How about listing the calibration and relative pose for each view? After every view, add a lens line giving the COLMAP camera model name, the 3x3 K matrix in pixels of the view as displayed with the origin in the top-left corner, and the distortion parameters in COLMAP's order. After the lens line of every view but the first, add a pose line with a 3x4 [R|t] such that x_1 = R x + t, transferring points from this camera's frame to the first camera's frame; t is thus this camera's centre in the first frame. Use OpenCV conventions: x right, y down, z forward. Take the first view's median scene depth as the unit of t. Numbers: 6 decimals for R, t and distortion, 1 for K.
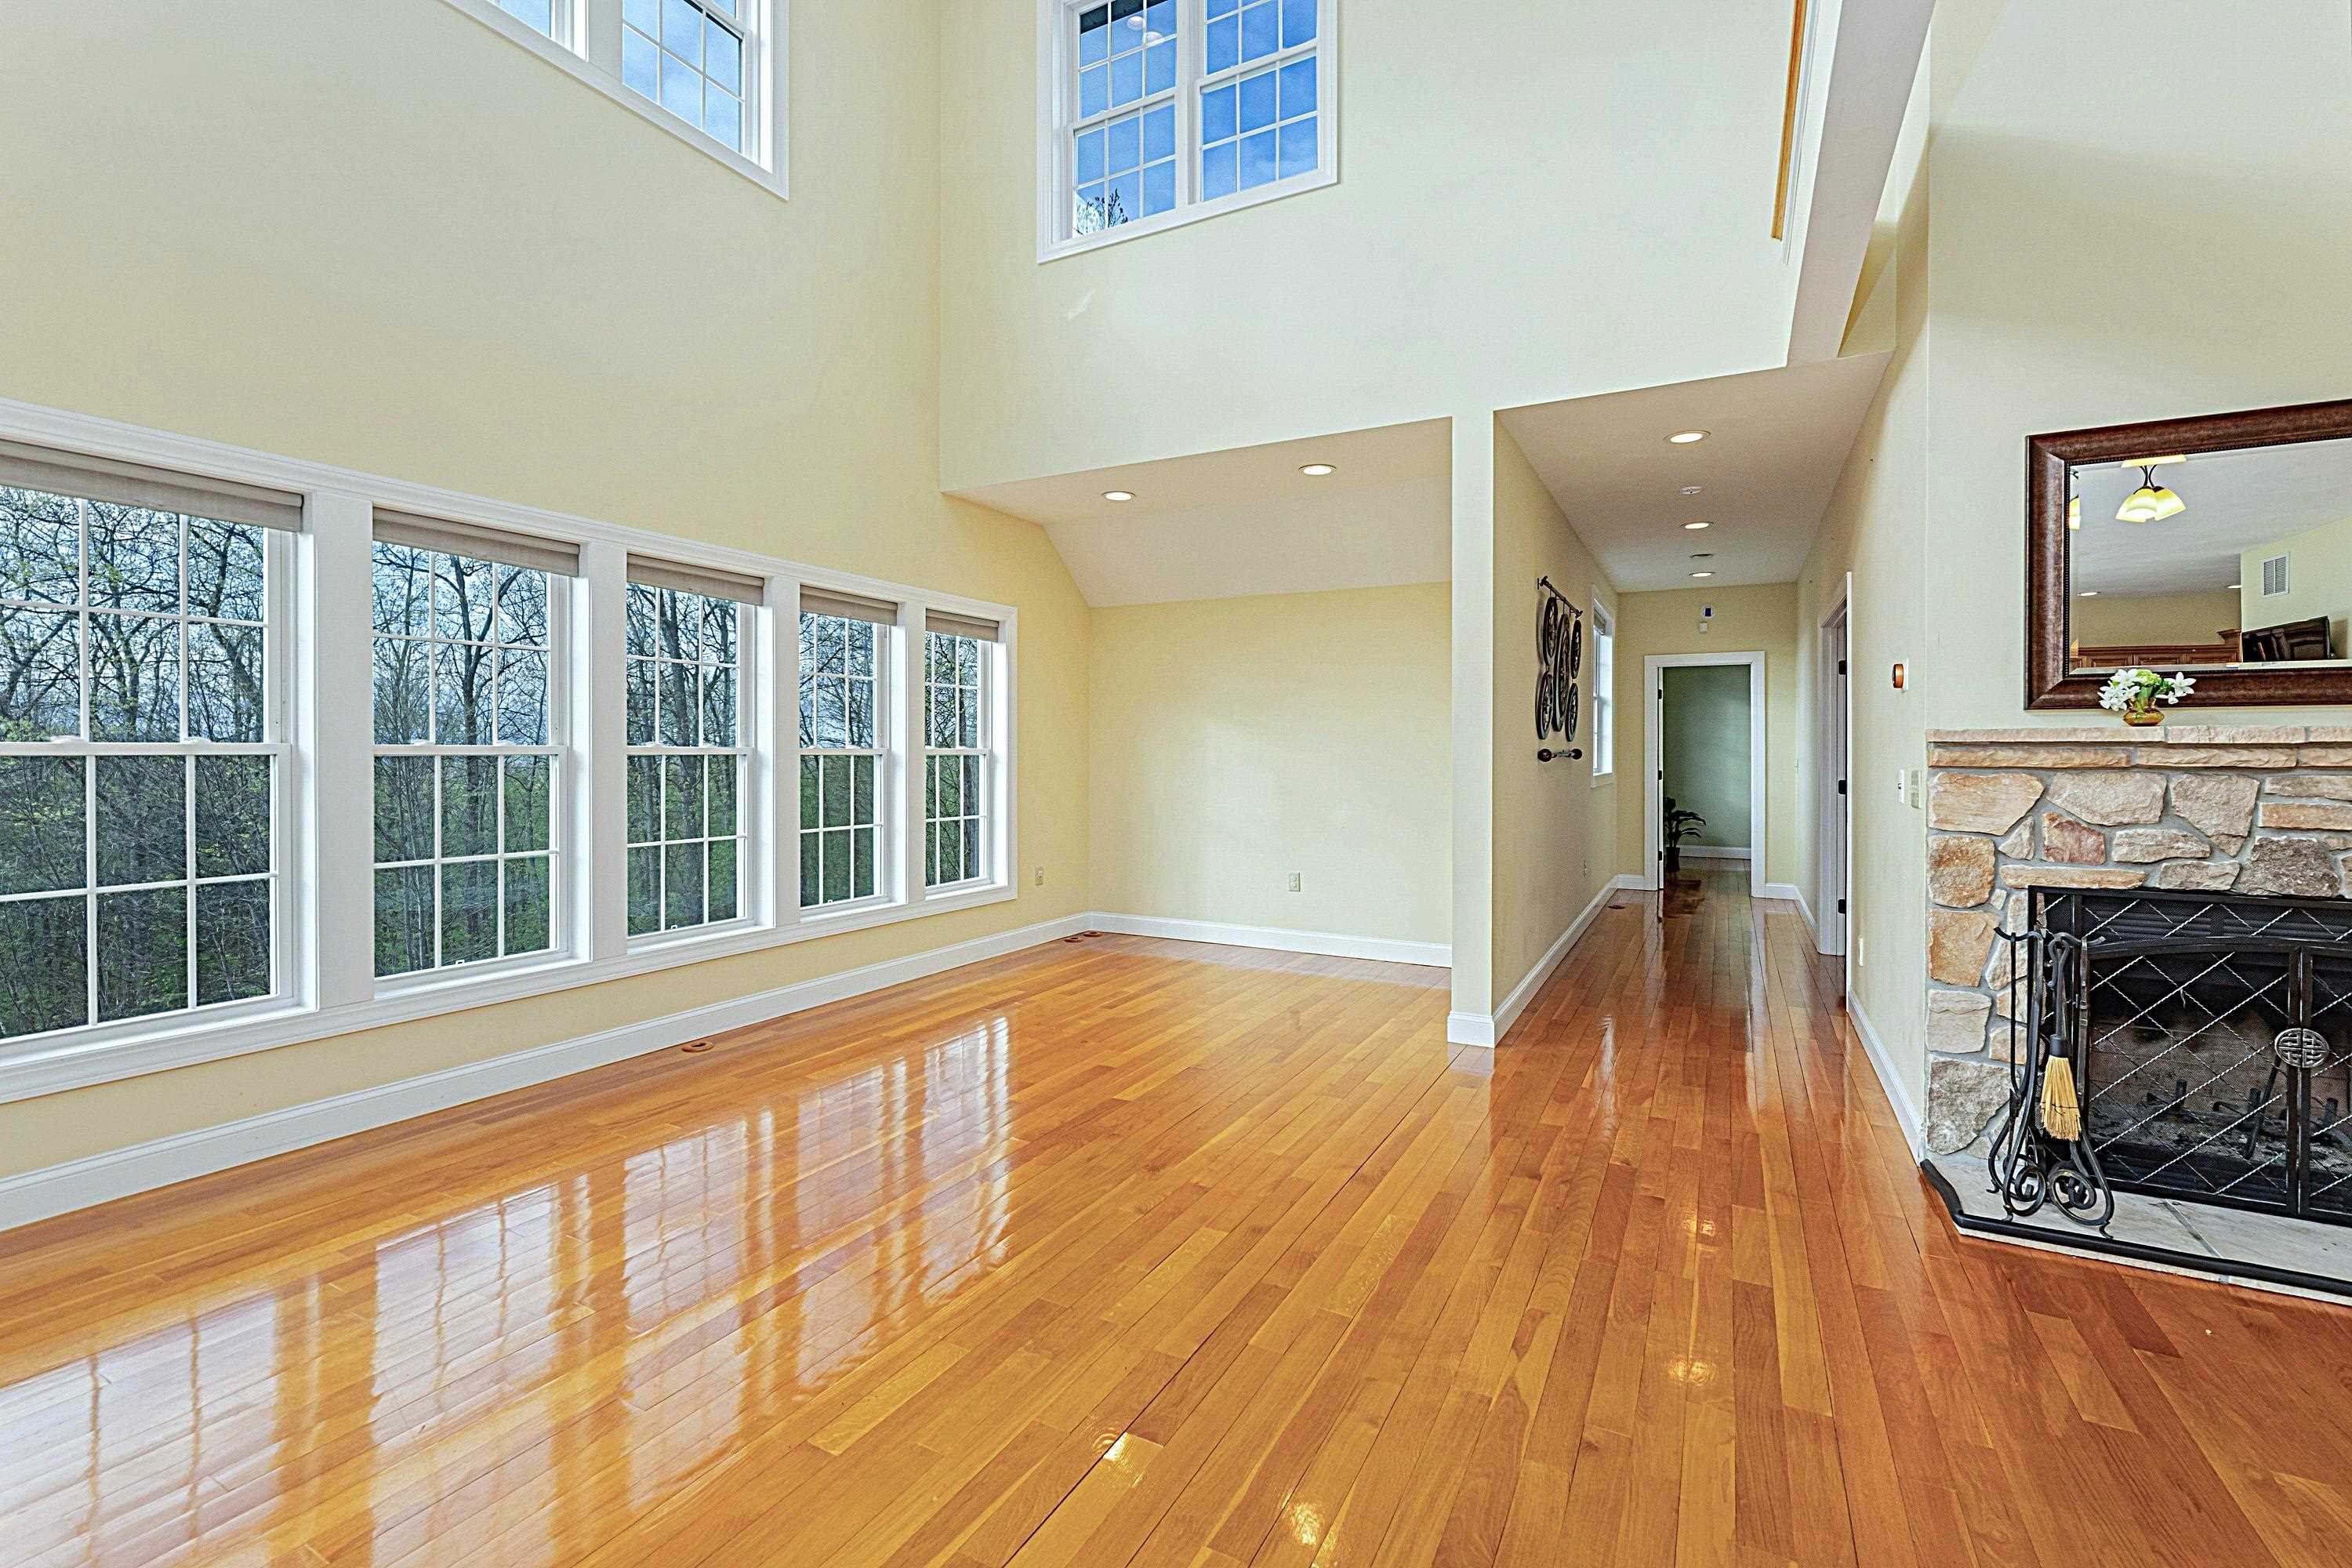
lens RADIAL K [[1016.2, 0, 1183.5], [0, 1016.2, 759.2], [0, 0, 1]] dist [-0.001942, -0.000101]
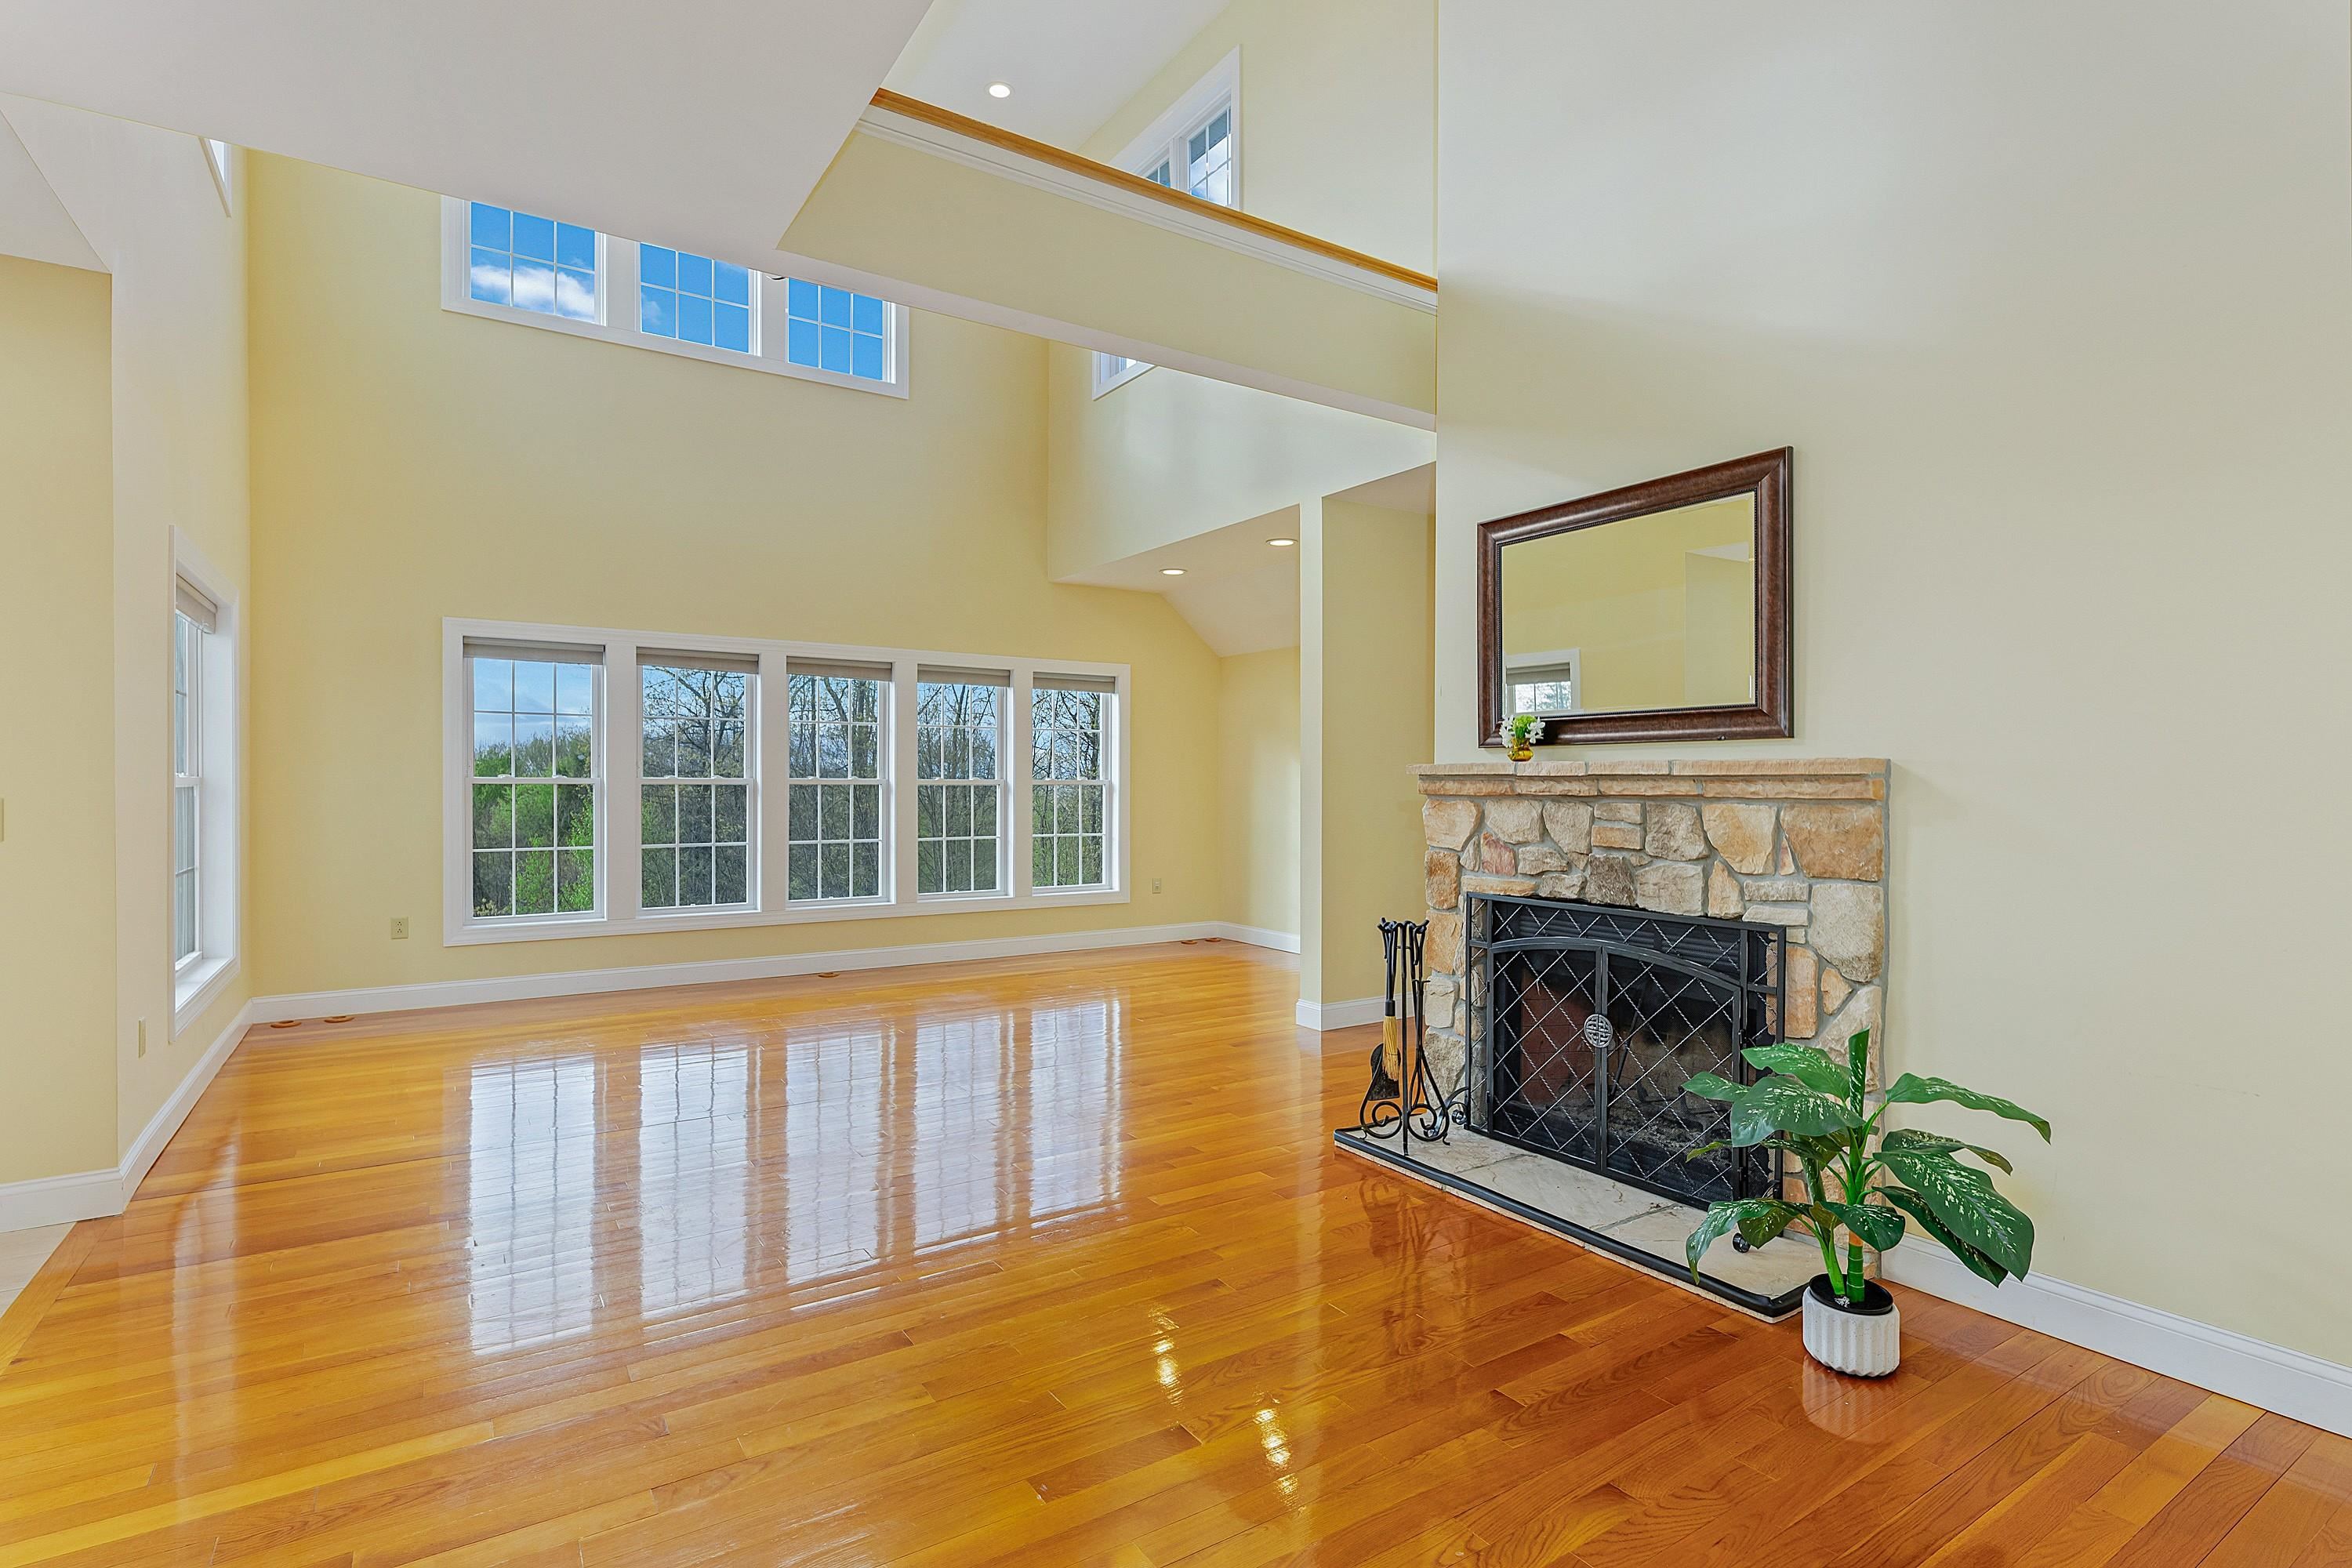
lens RADIAL K [[1142.8, 0, 1173.1], [0, 1142.8, 789.8], [0, 0, 1]] dist [0.005923, 0.000190]
pose [[0.874420, 0.003493, -0.485158, 1.169772], [-0.004114, 0.999992, -0.000216, 0.002815], [0.485153, 0.002185, 0.874426, -0.374156]]
